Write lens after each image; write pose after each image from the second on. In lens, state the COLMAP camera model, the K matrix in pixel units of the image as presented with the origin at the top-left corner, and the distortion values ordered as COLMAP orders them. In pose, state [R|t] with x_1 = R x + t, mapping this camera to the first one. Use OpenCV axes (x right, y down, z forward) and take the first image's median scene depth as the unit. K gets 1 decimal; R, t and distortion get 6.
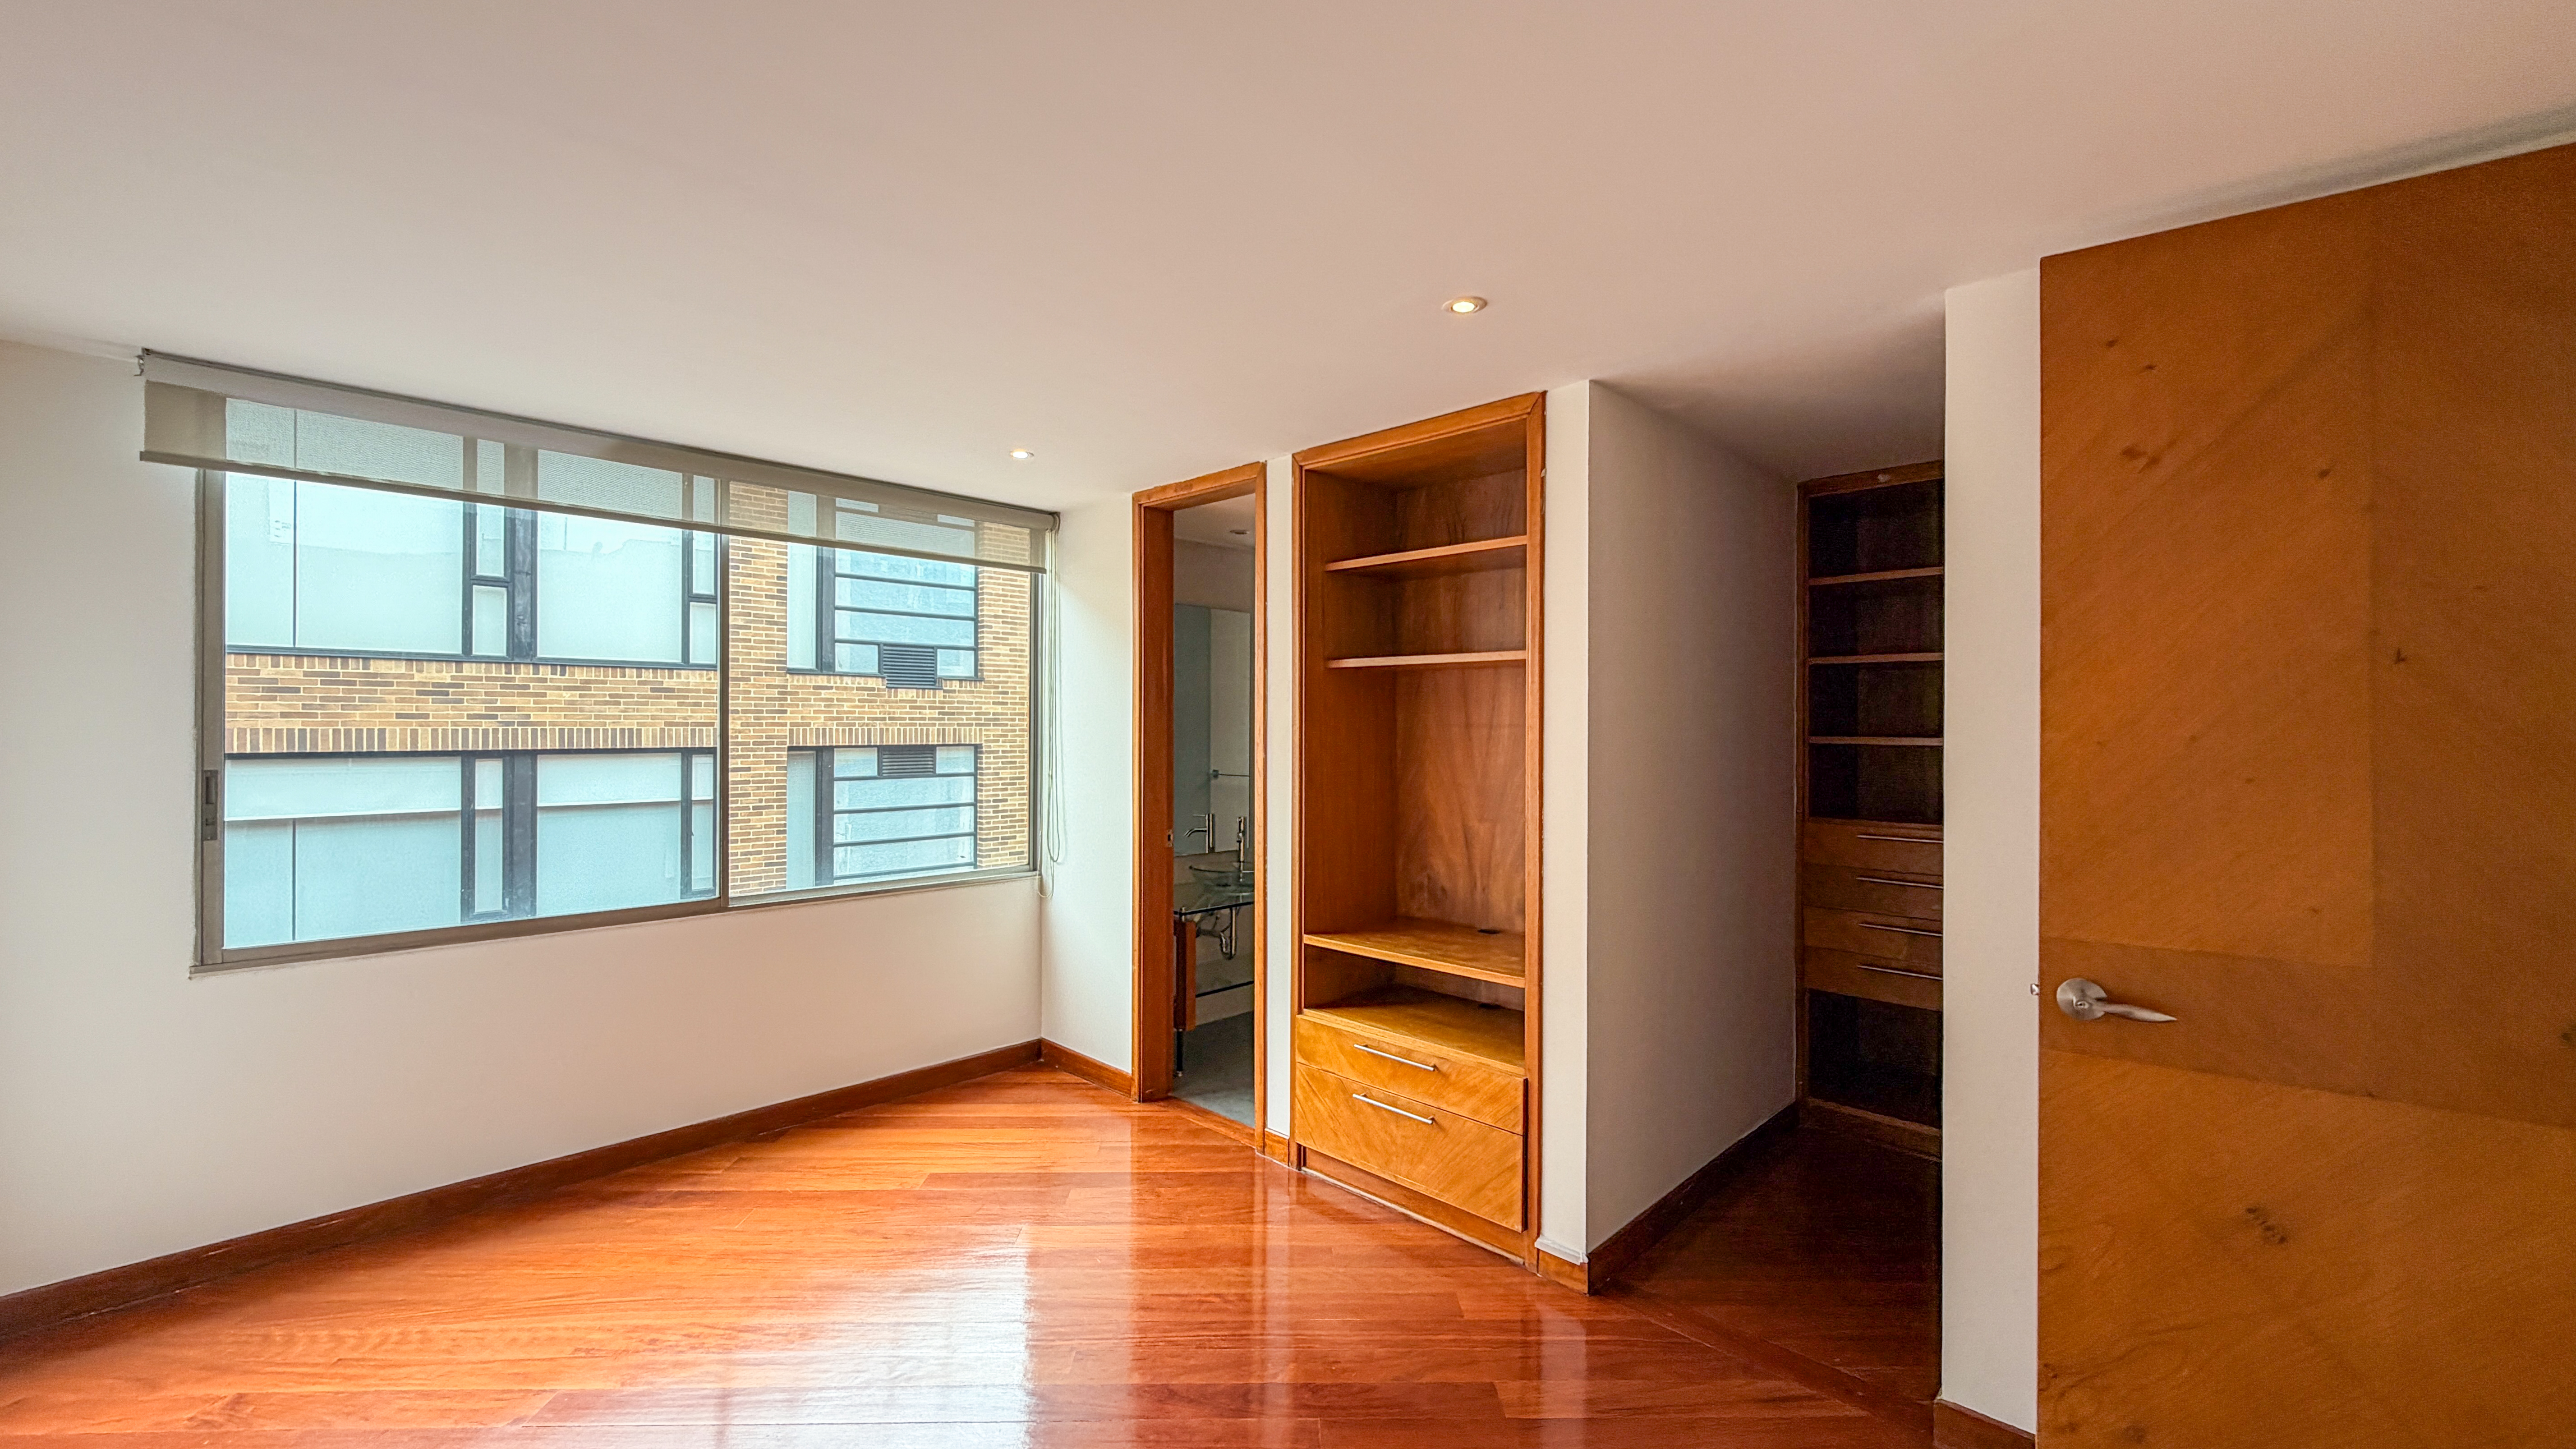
lens RADIAL K [[1021.4, 0, 1282.5], [0, 1021.4, 724.2], [0, 0, 1]] dist [-0.000891, -0.000158]
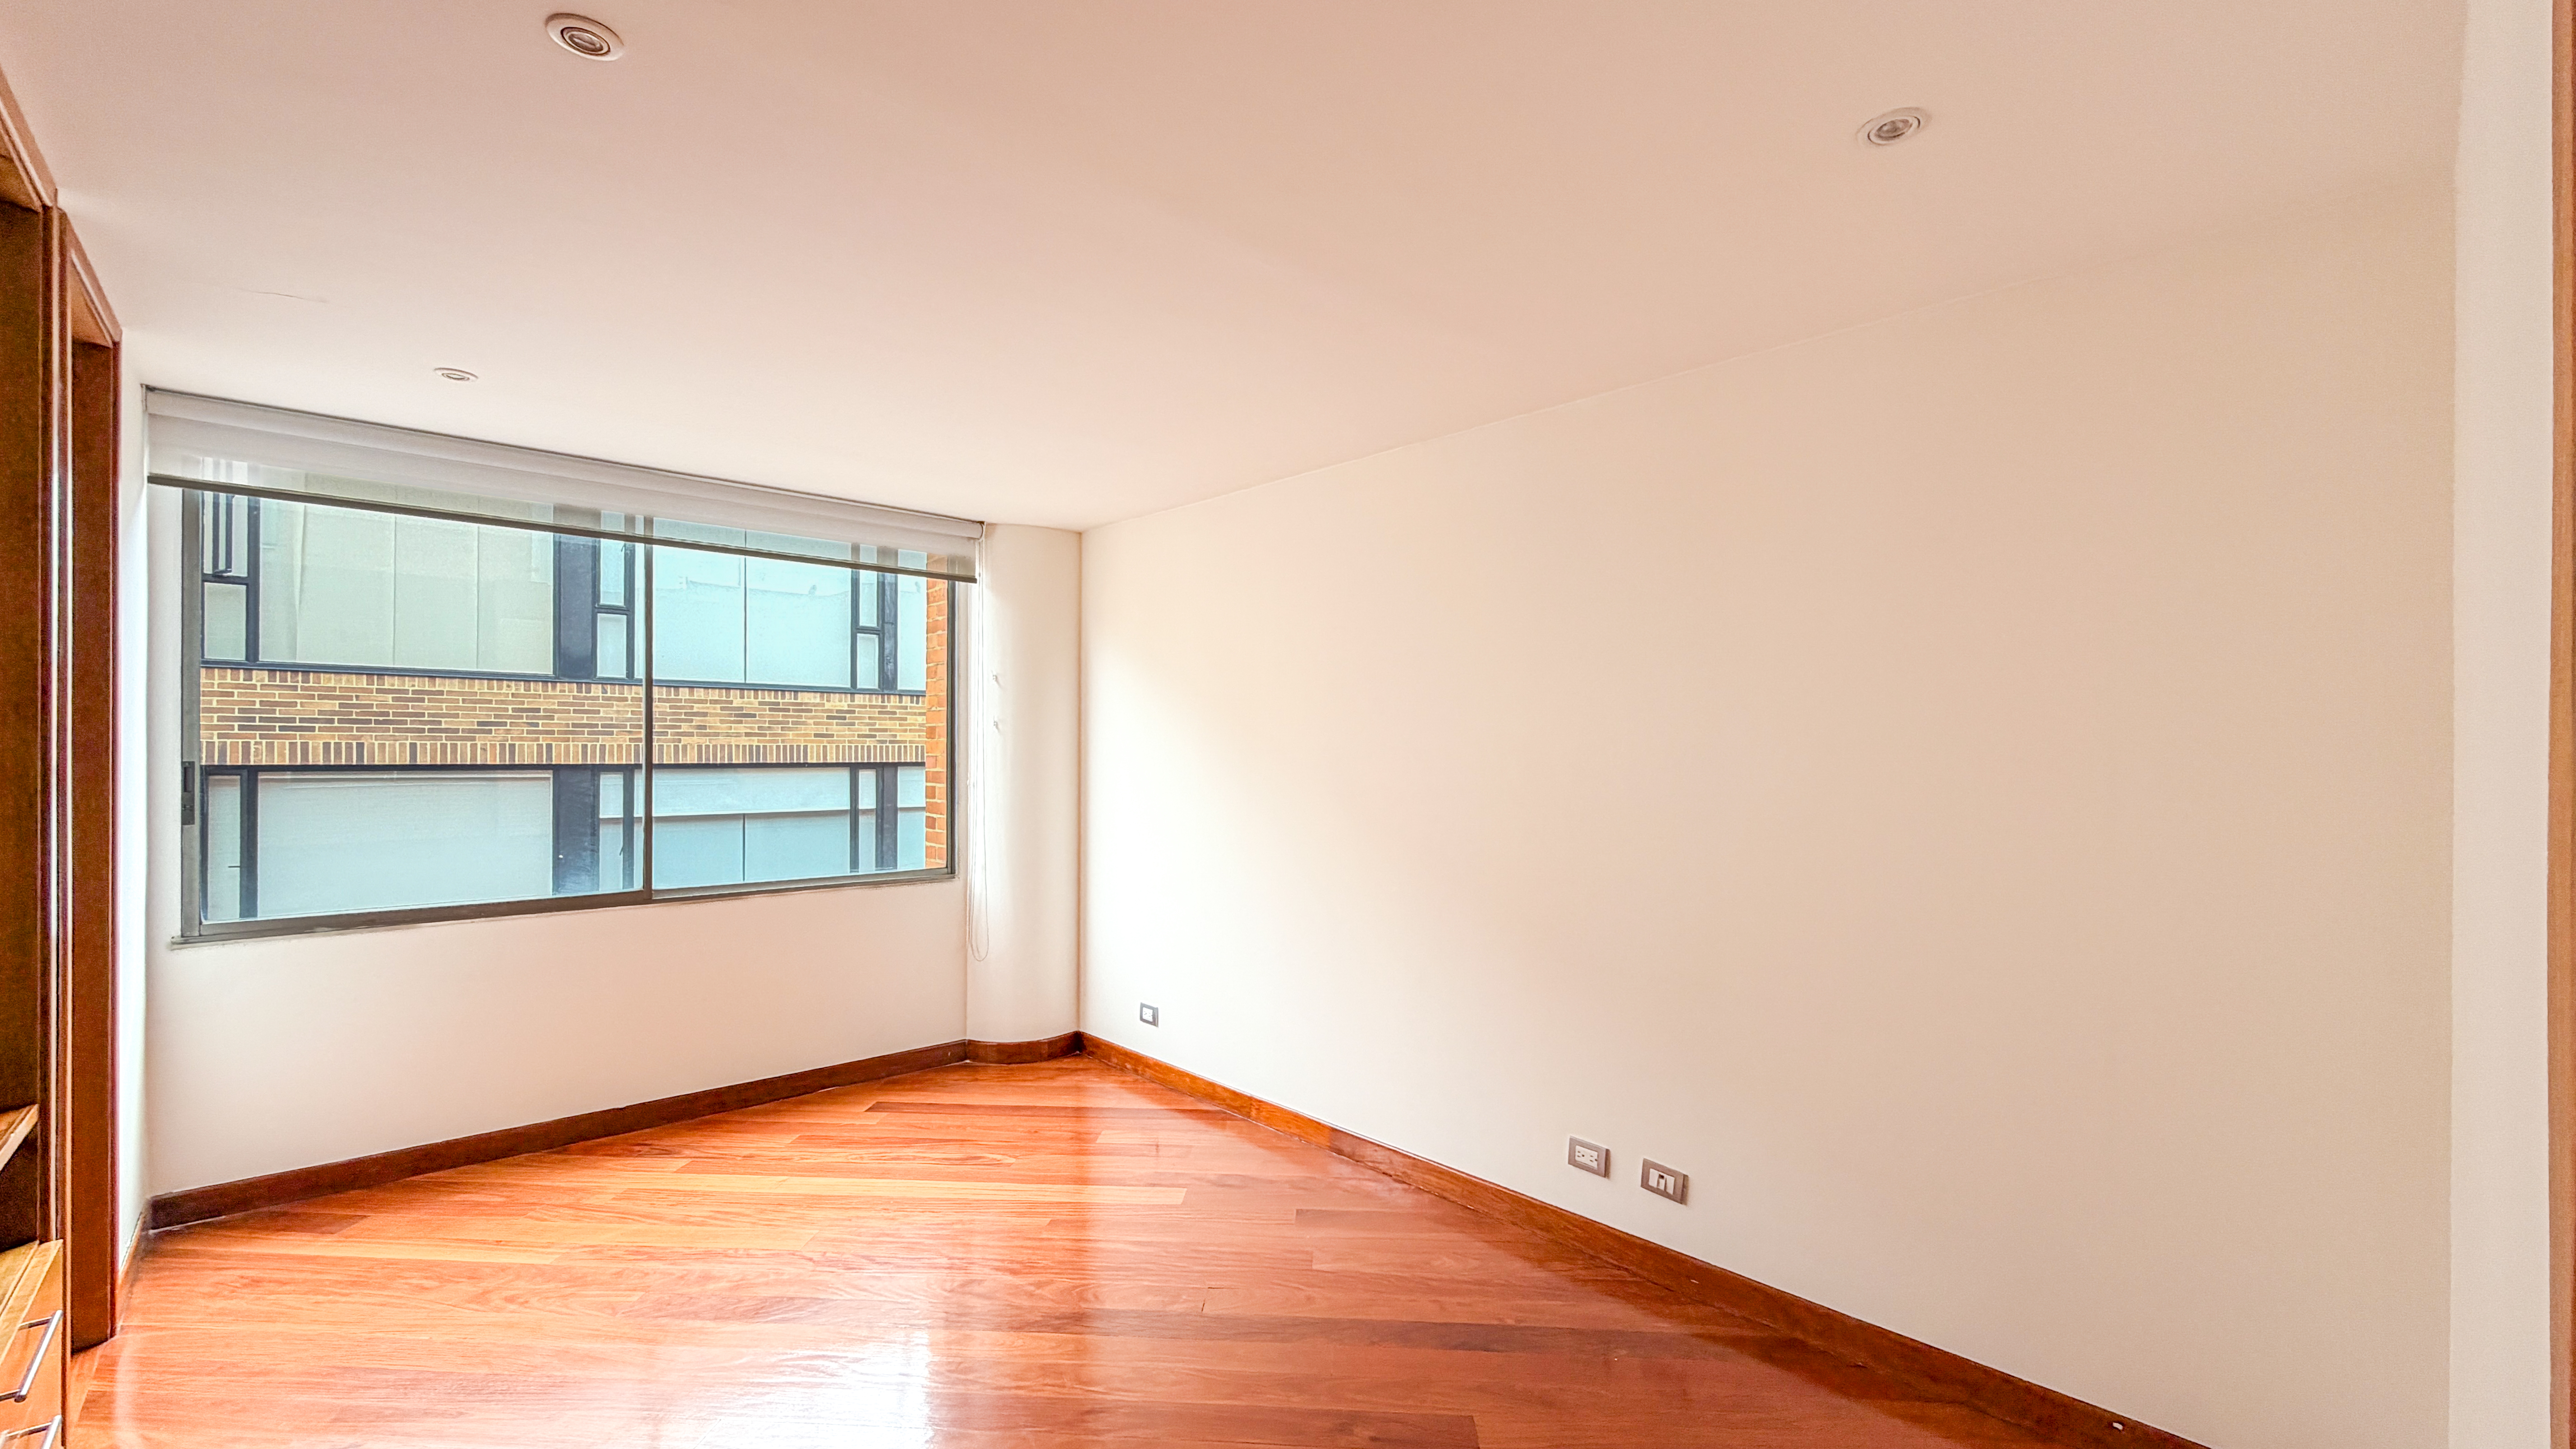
lens RADIAL K [[1031.6, 0, 1279.3], [0, 1031.6, 741.9], [0, 0, 1]] dist [0.001547, 0.000092]
pose [[0.999108, -0.000552, -0.042228, -0.211924], [0.000277, 0.999979, -0.006516, 0.008574], [0.042230, 0.006498, 0.999087, -0.274988]]
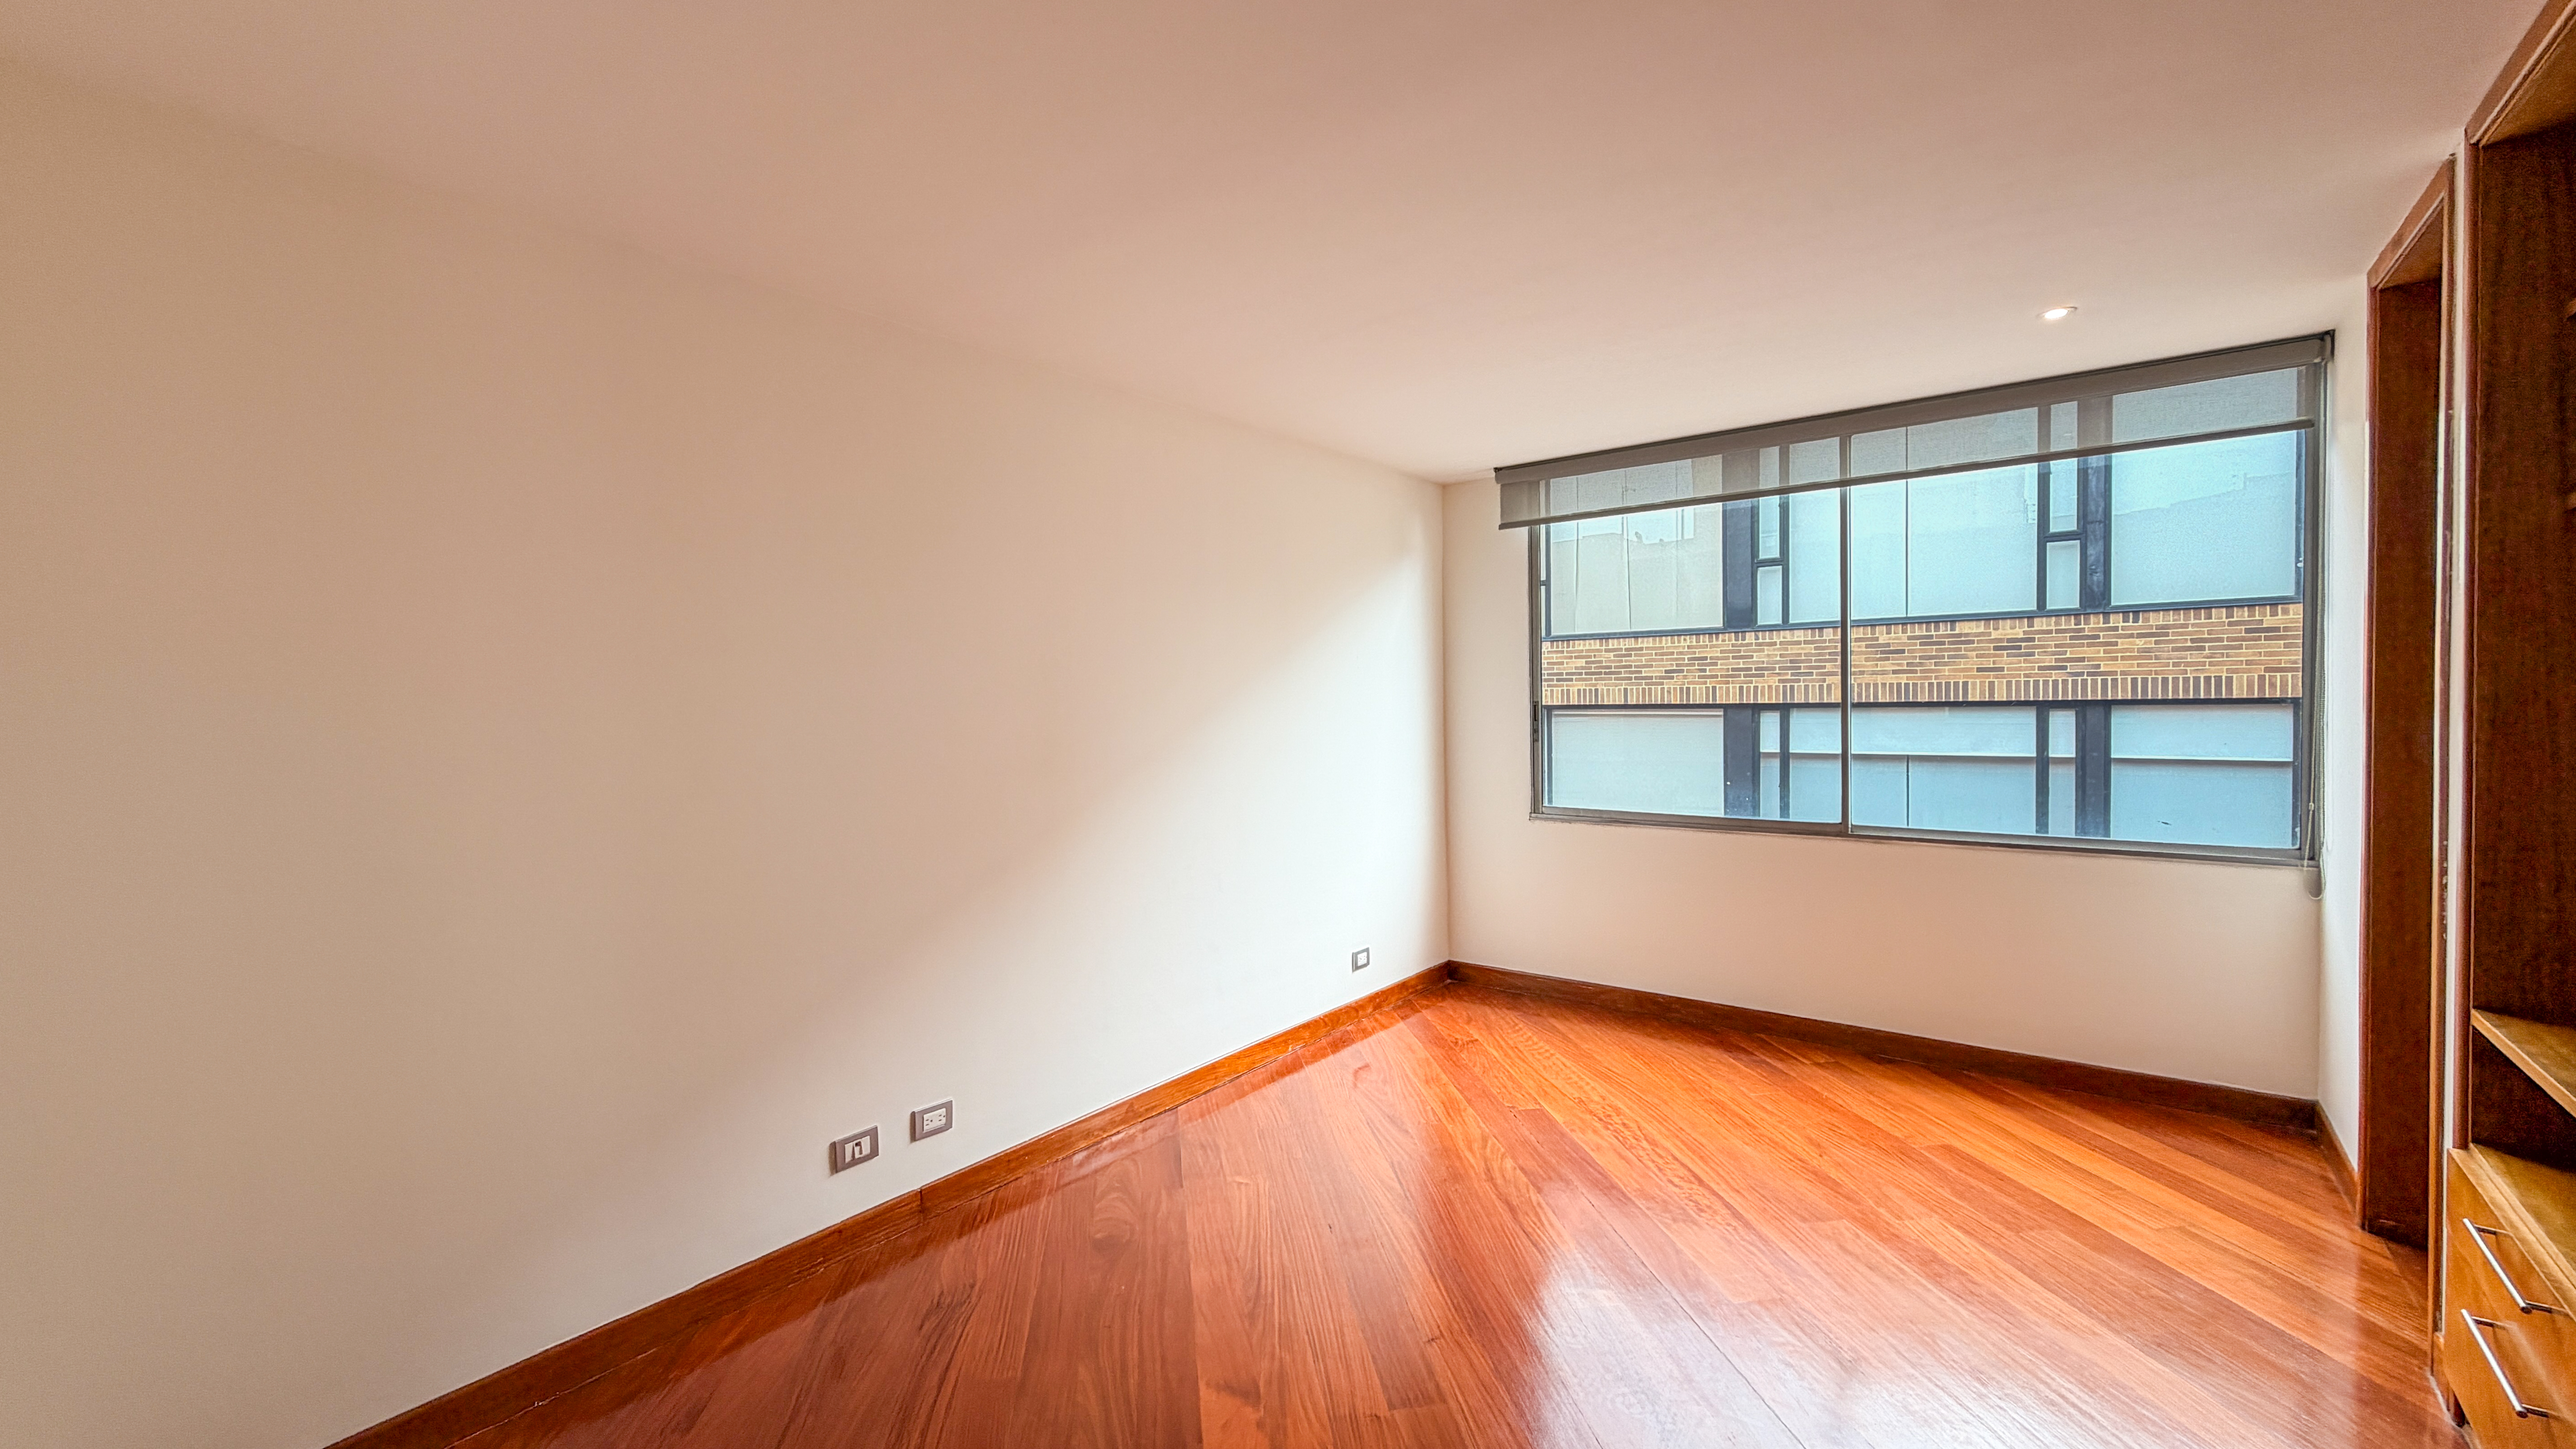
lens RADIAL K [[1021.4, 0, 1282.5], [0, 1021.4, 724.2], [0, 0, 1]] dist [-0.000891, -0.000158]
pose [[0.108717, 0.021521, -0.993840, 0.168097], [0.019775, 0.999521, 0.023807, 0.009483], [0.993876, -0.022241, 0.108239, 0.105551]]
